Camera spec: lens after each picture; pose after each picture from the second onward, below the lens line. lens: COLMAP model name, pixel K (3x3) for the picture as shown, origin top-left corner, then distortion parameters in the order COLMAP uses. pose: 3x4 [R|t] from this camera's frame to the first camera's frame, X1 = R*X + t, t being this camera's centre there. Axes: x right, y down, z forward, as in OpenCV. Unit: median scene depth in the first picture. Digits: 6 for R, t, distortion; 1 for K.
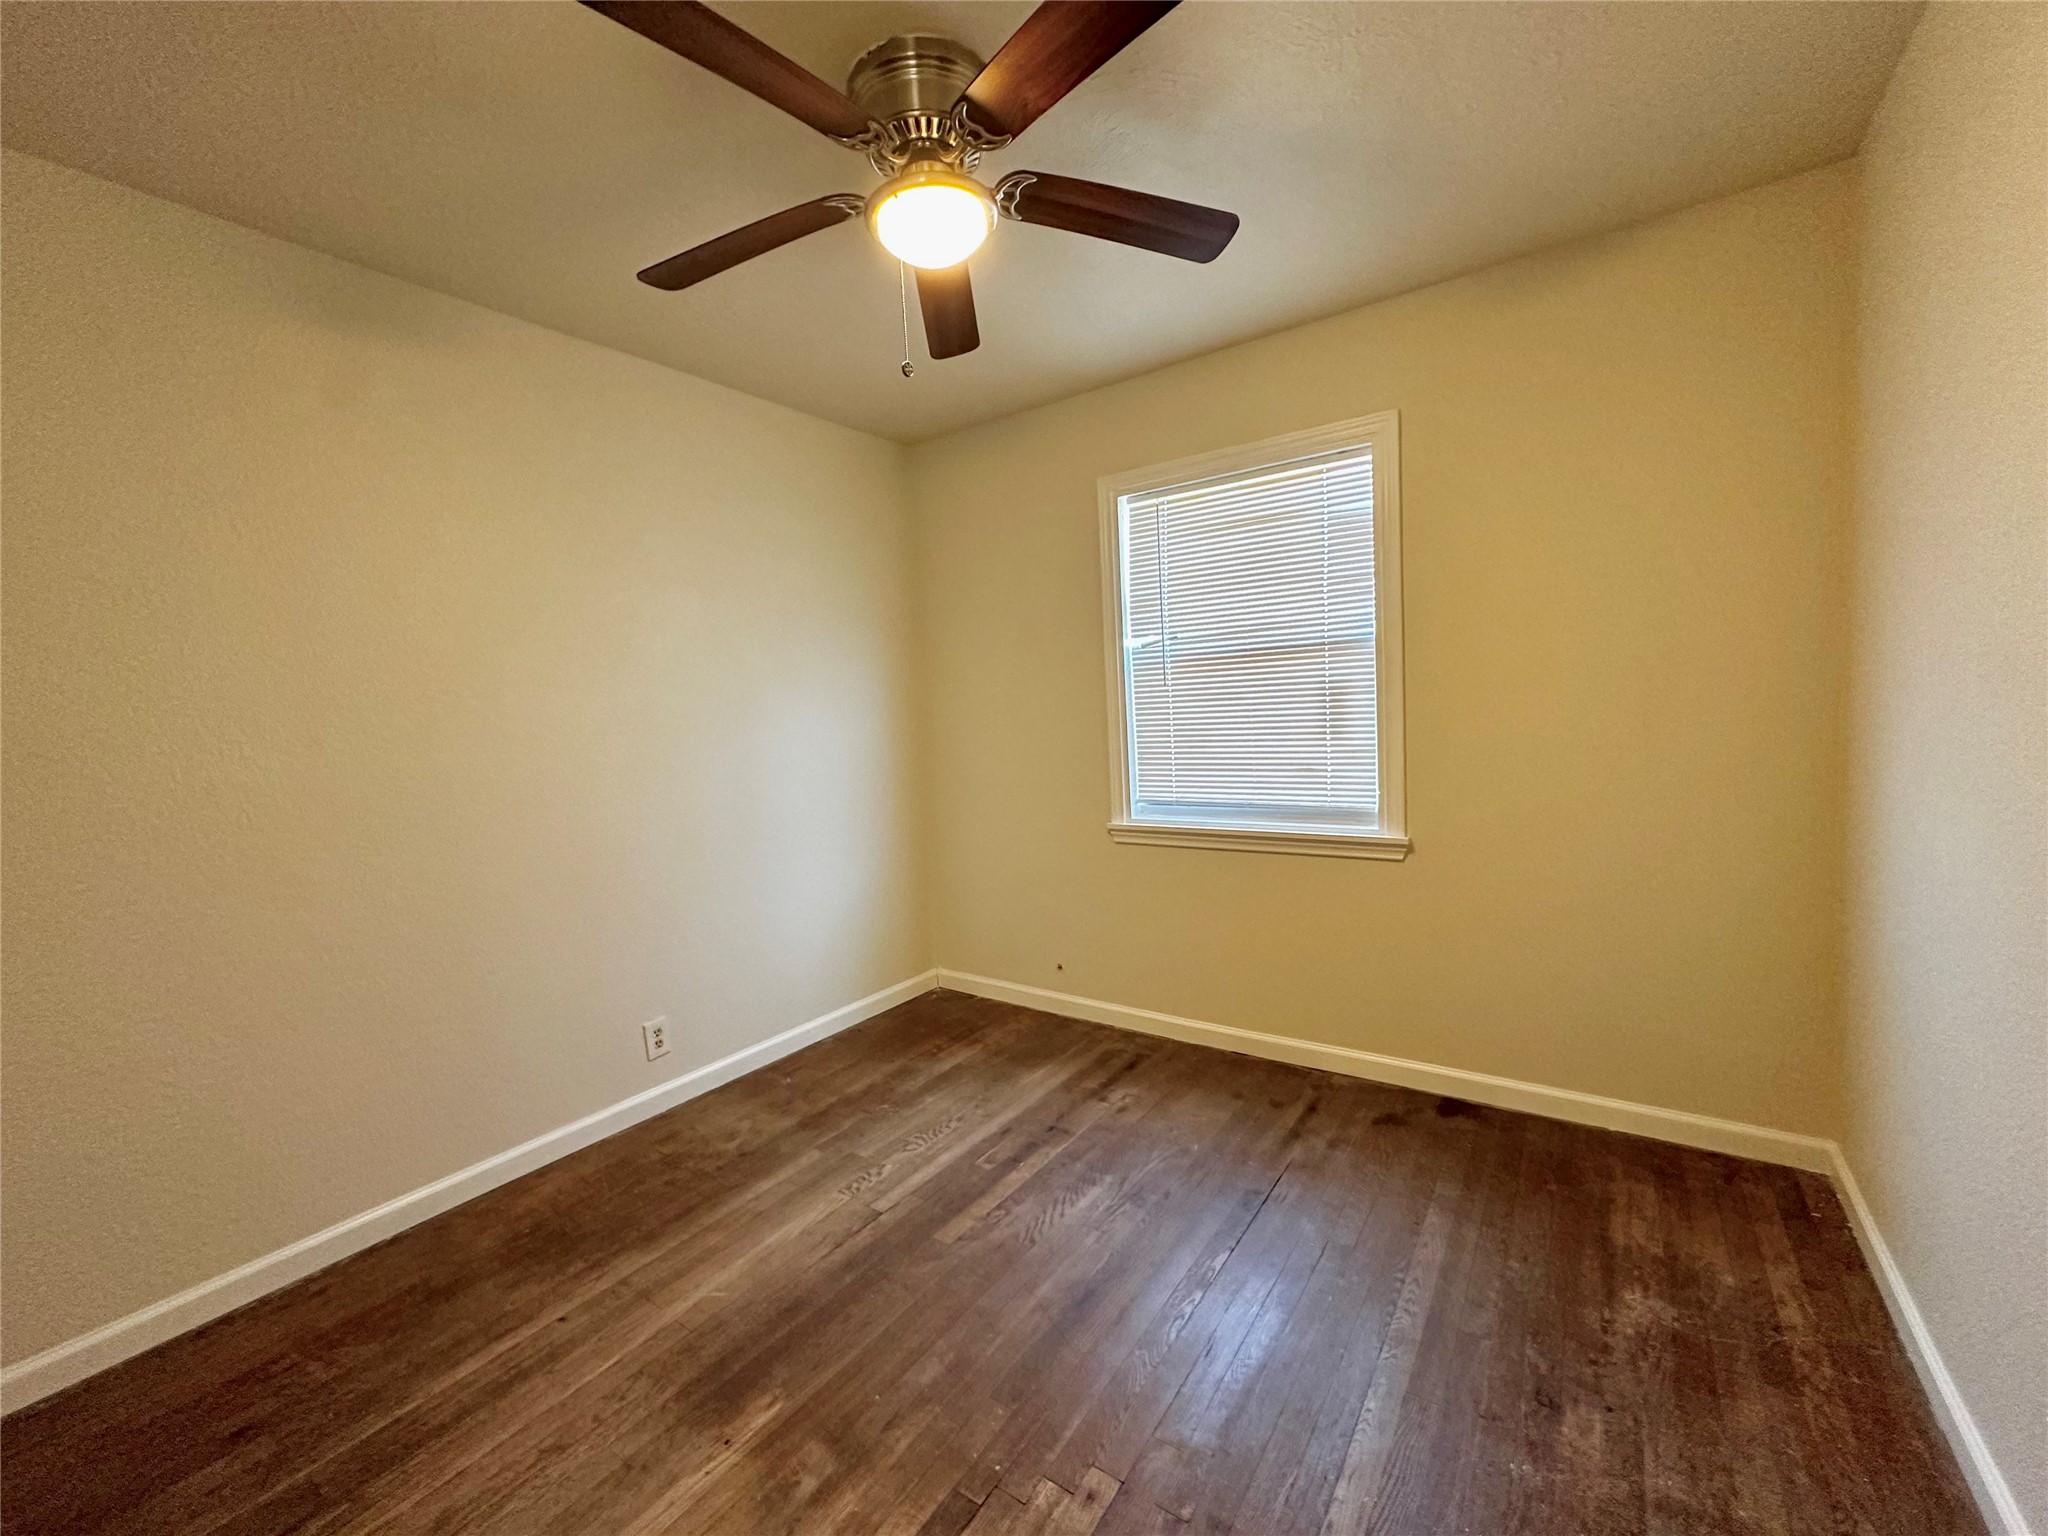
lens RADIAL K [[815.7, 0, 1022.1], [0, 815.7, 763.9], [0, 0, 1]] dist [0.001389, -0.000043]
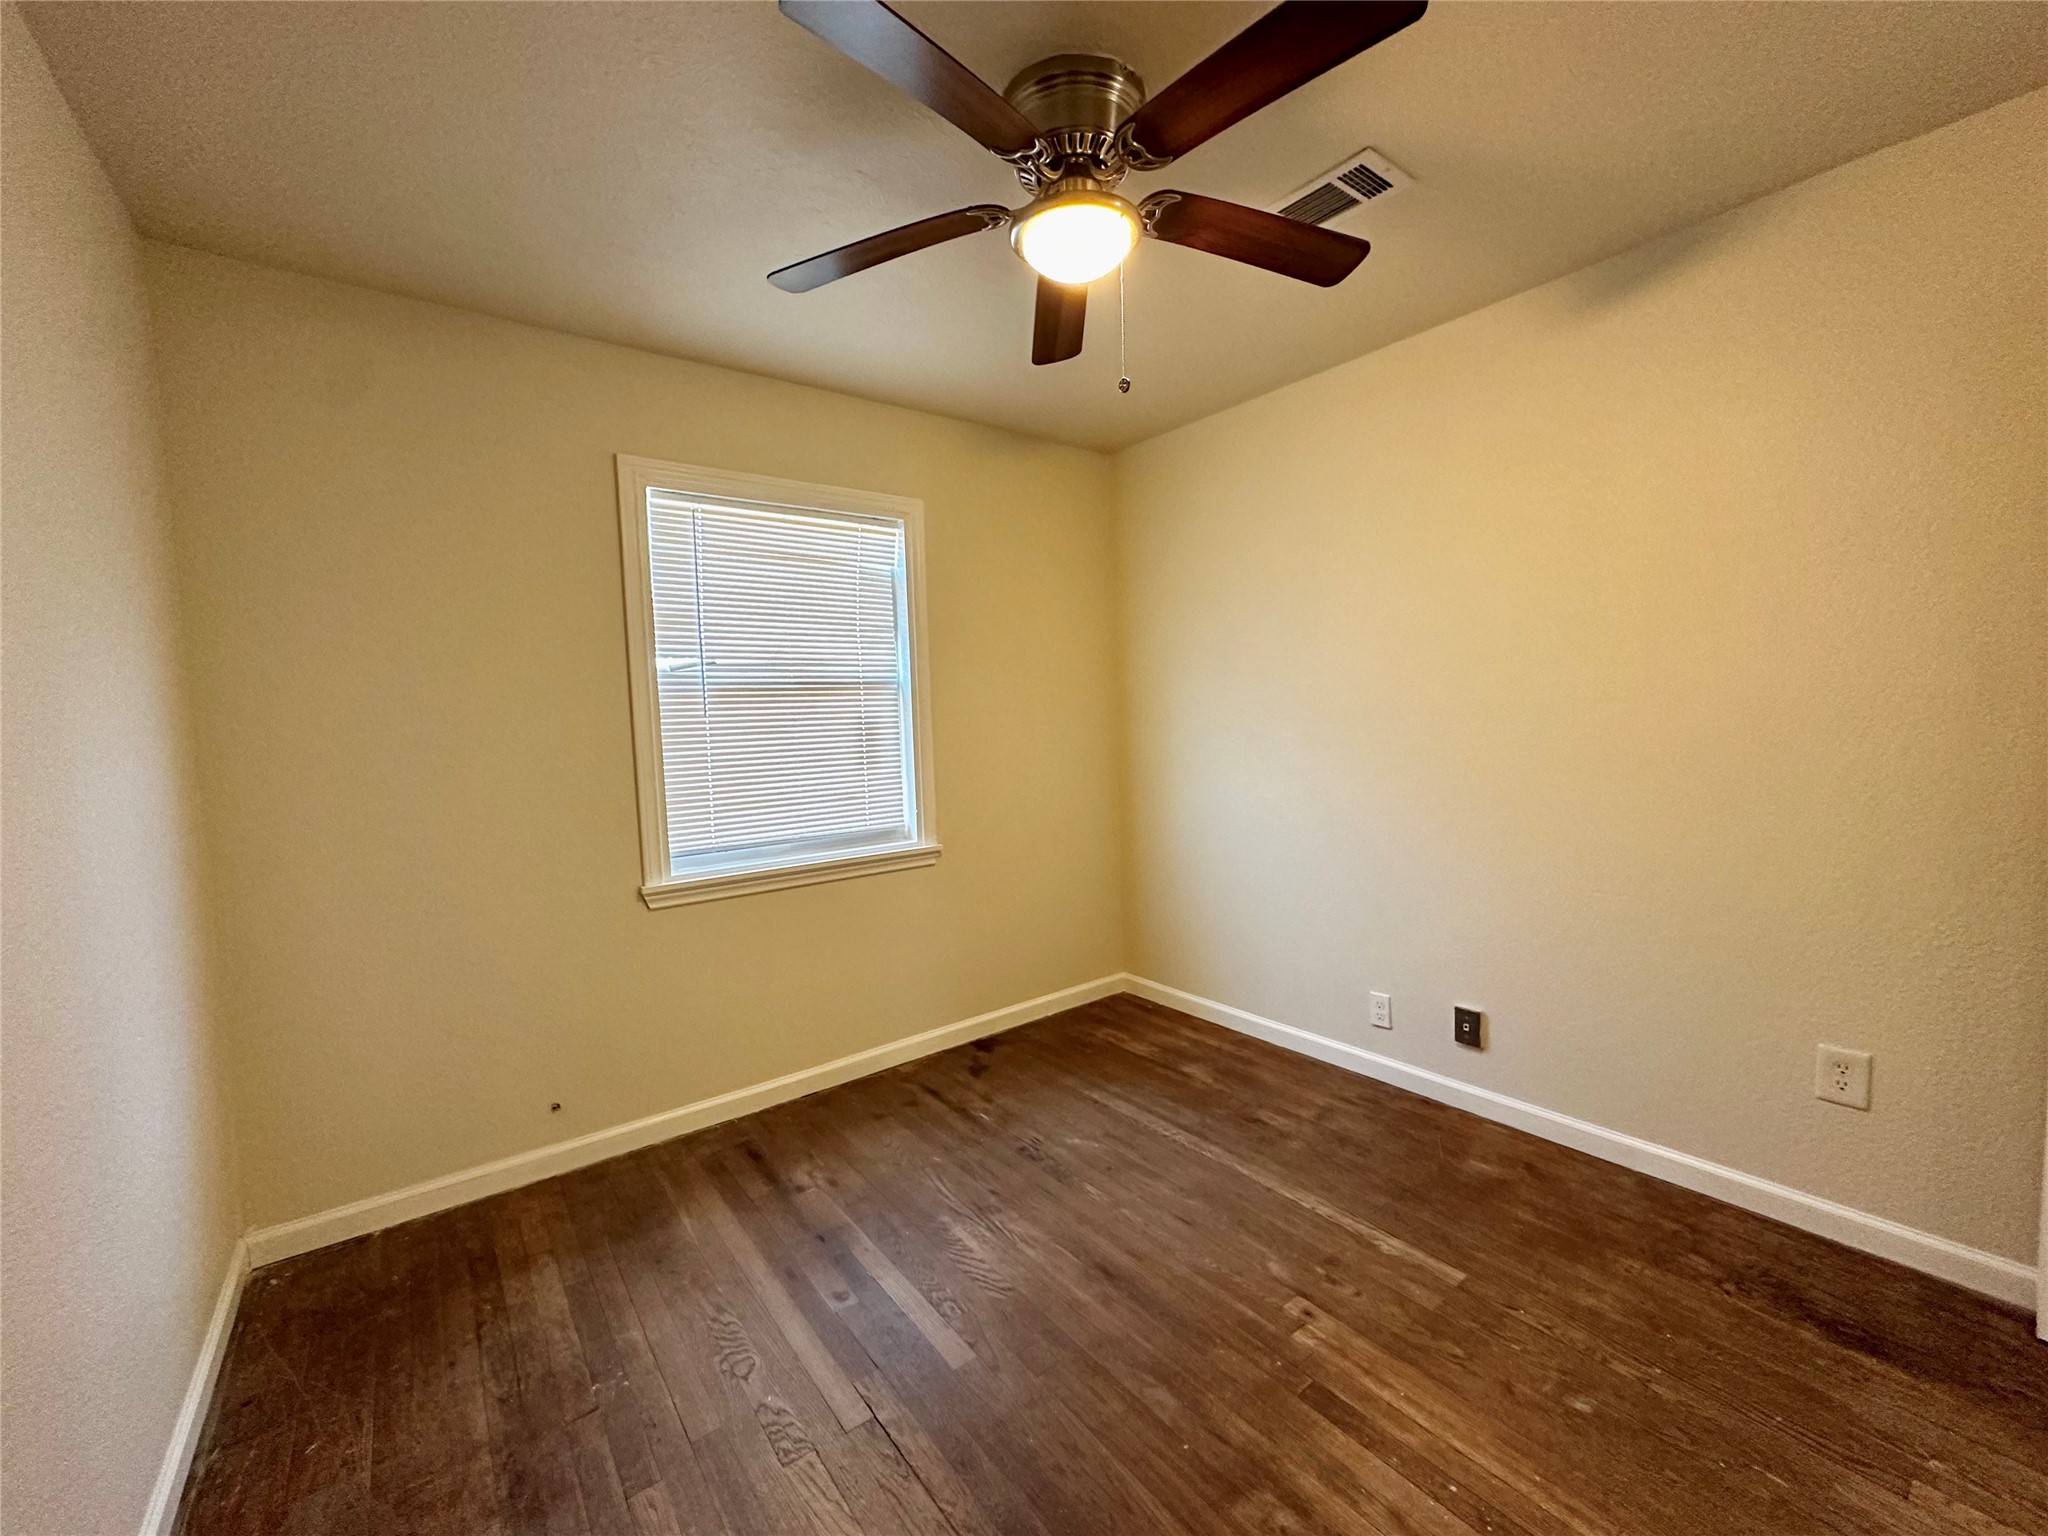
lens RADIAL K [[815.7, 0, 1022.0], [0, 815.7, 773.4], [0, 0, 1]] dist [0.001389, -0.000043]
pose [[0.301026, -0.028472, 0.953191, -0.665161], [0.086562, 0.996243, 0.002421, -0.009549], [-0.949679, 0.081782, 0.302360, 0.498527]]
